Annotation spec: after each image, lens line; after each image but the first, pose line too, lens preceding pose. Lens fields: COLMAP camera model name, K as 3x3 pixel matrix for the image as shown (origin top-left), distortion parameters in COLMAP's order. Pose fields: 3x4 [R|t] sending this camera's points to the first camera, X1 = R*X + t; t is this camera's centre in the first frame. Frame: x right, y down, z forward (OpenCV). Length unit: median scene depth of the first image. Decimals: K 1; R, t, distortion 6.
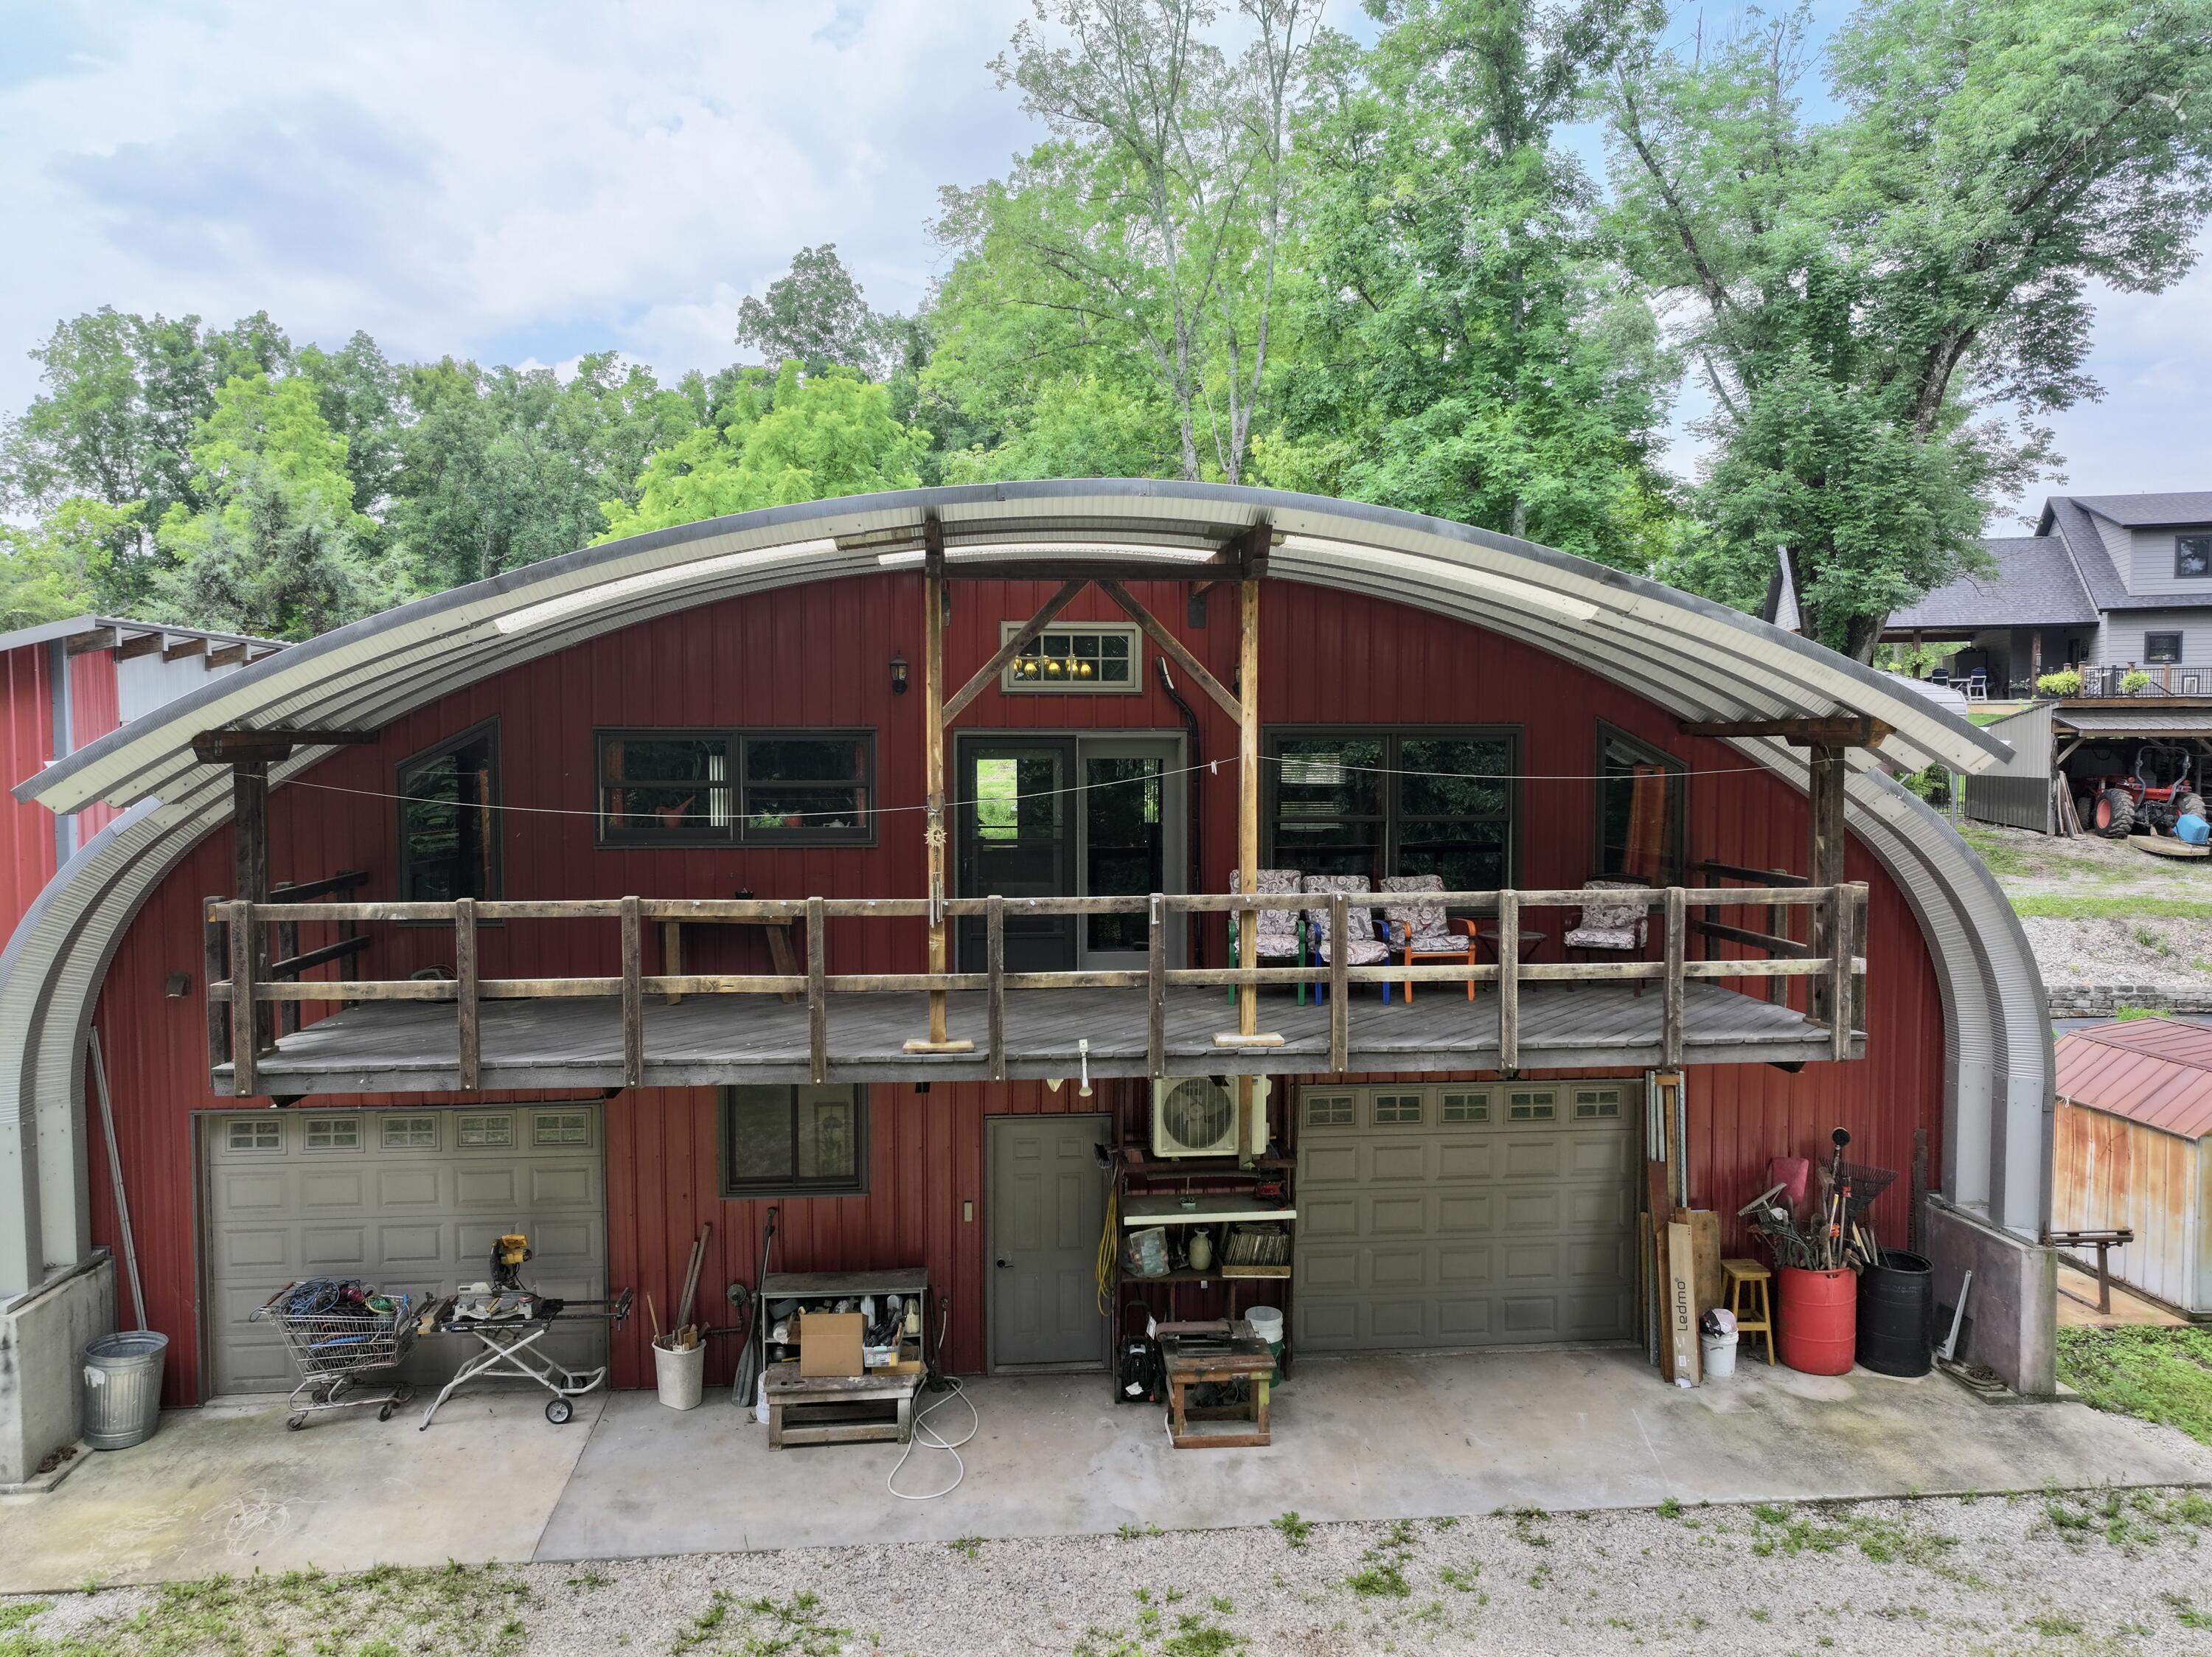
lens RADIAL K [[1542.4, 0, 1115.2], [0, 1542.4, 824.4], [0, 0, 1]] dist [0.001490, 0.006610]
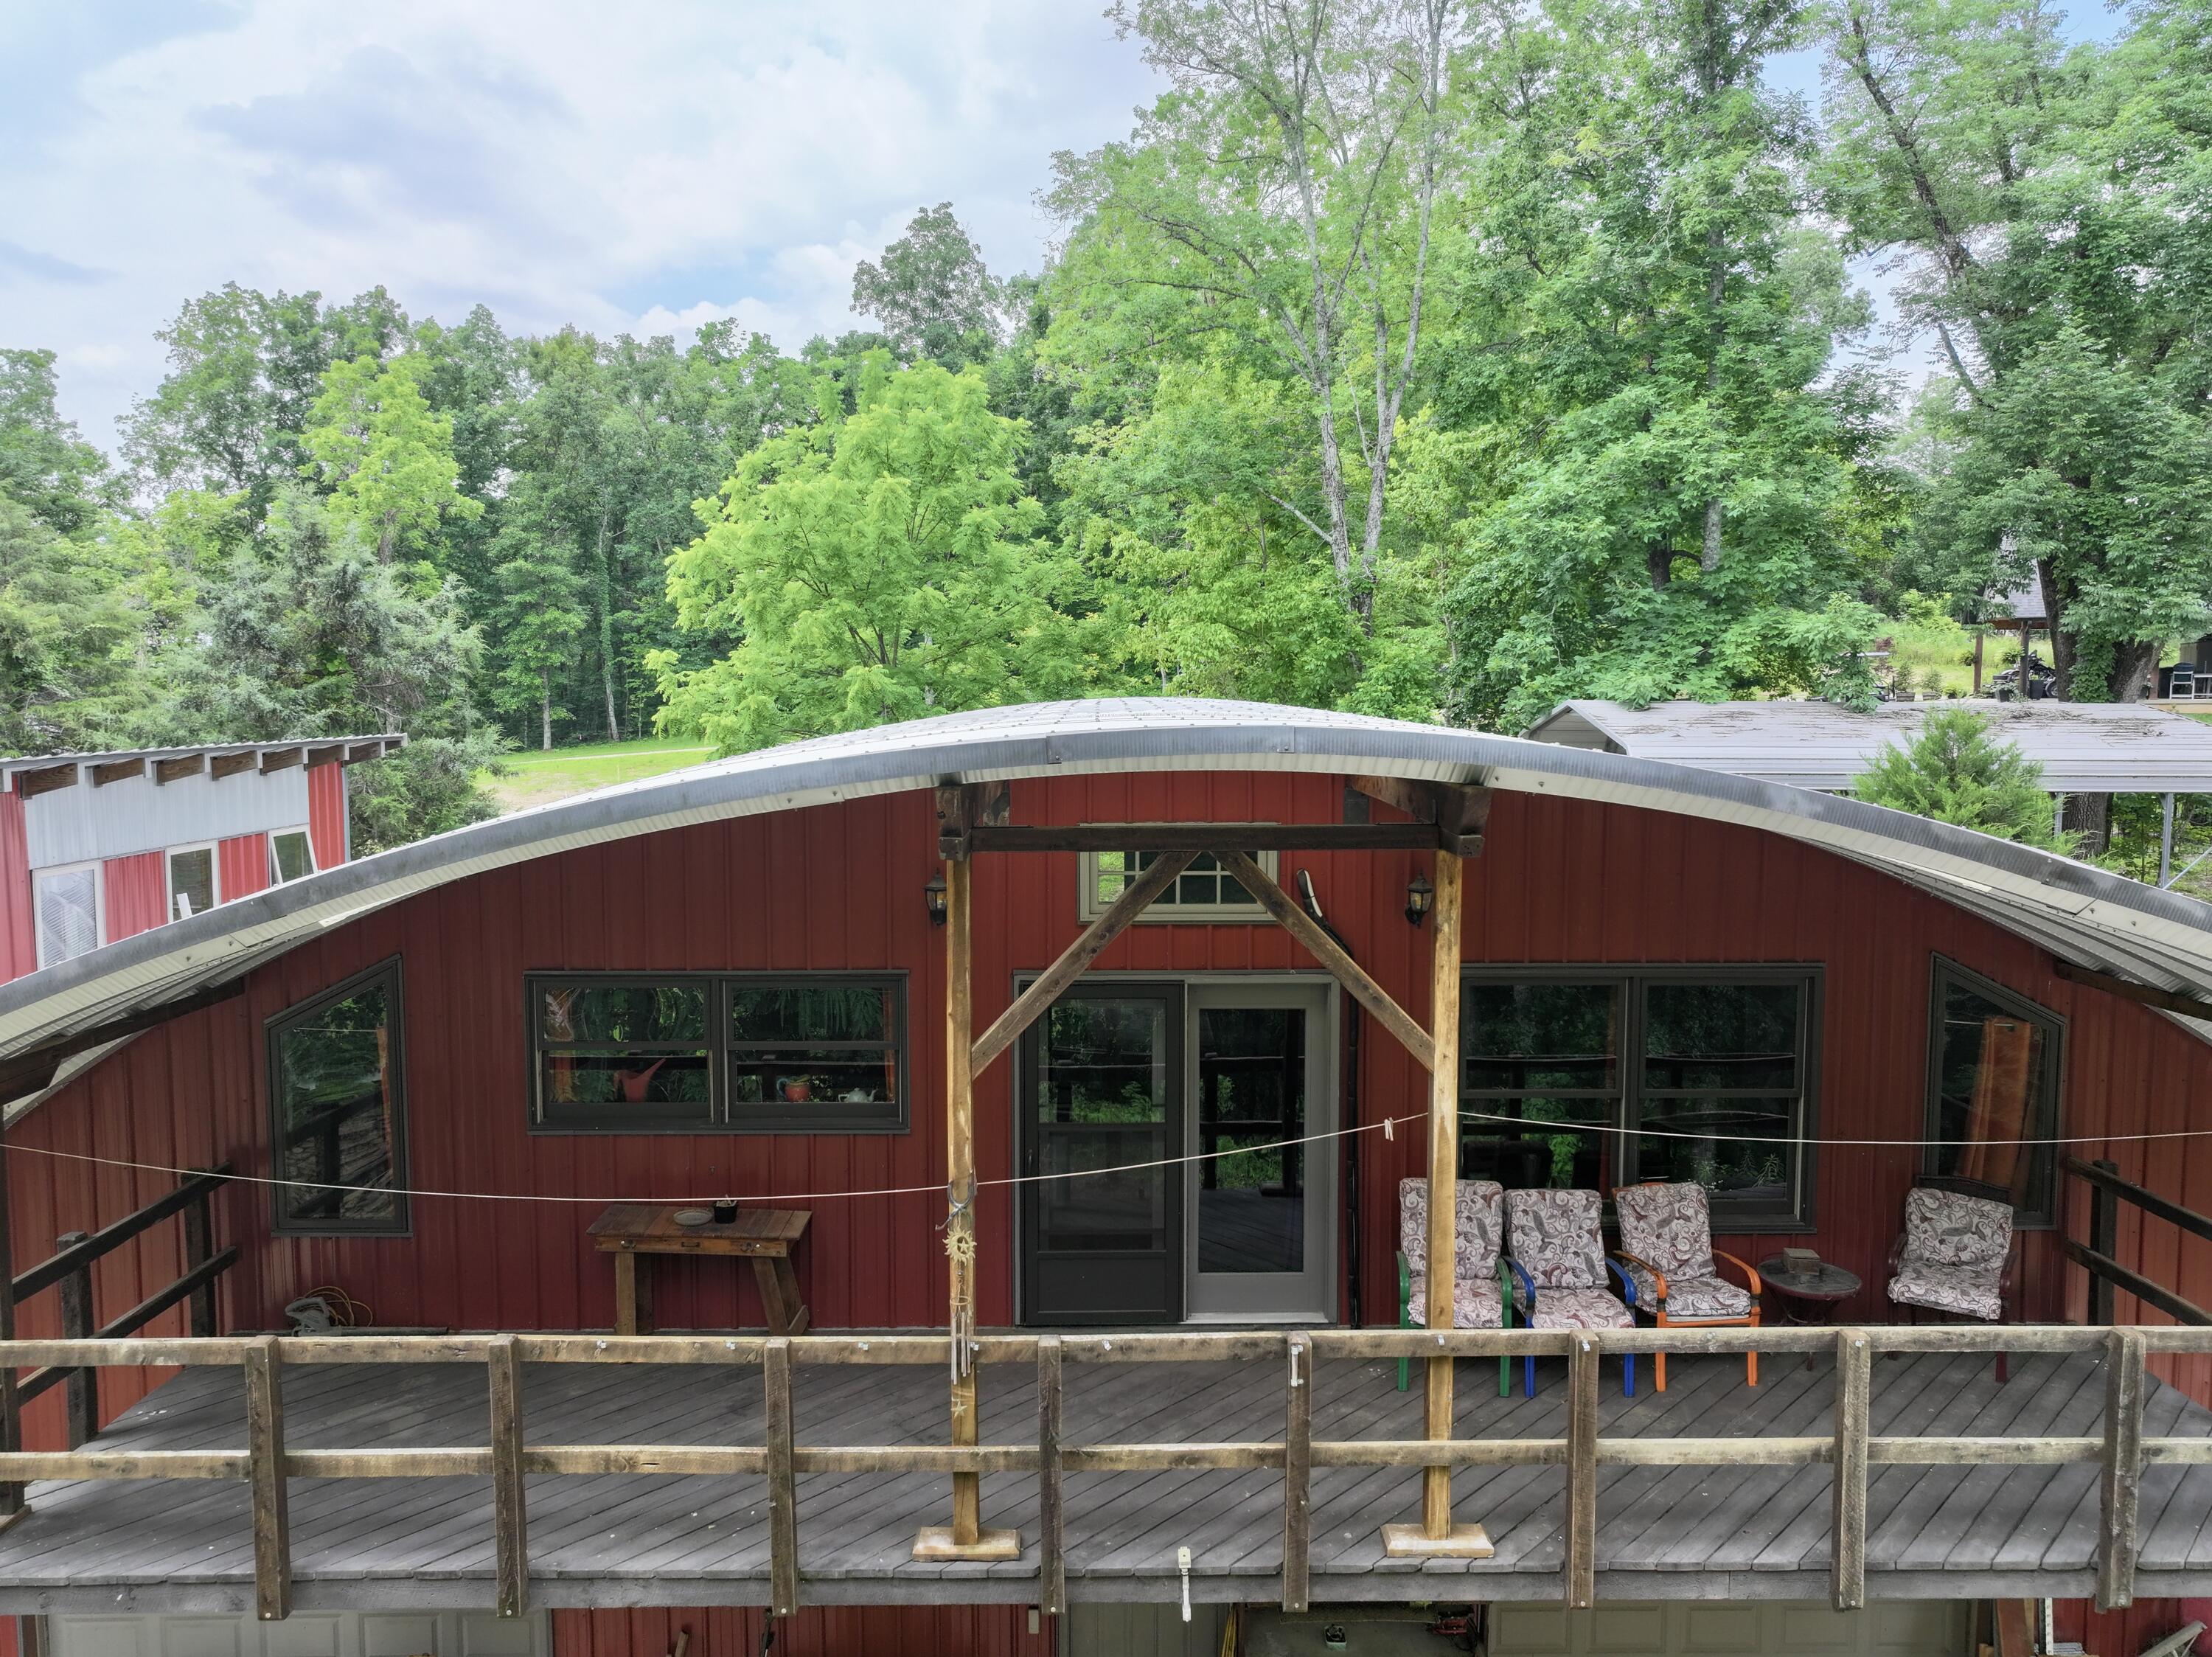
lens RADIAL K [[1552.6, 0, 1115.8], [0, 1552.6, 830.5], [0, 0, 1]] dist [0.004167, 0.011262]
pose [[0.996601, 0.007011, -0.082078, 0.000649], [-0.004284, 0.999434, 0.033358, -0.052436], [0.082265, -0.032893, 0.996068, 0.097284]]
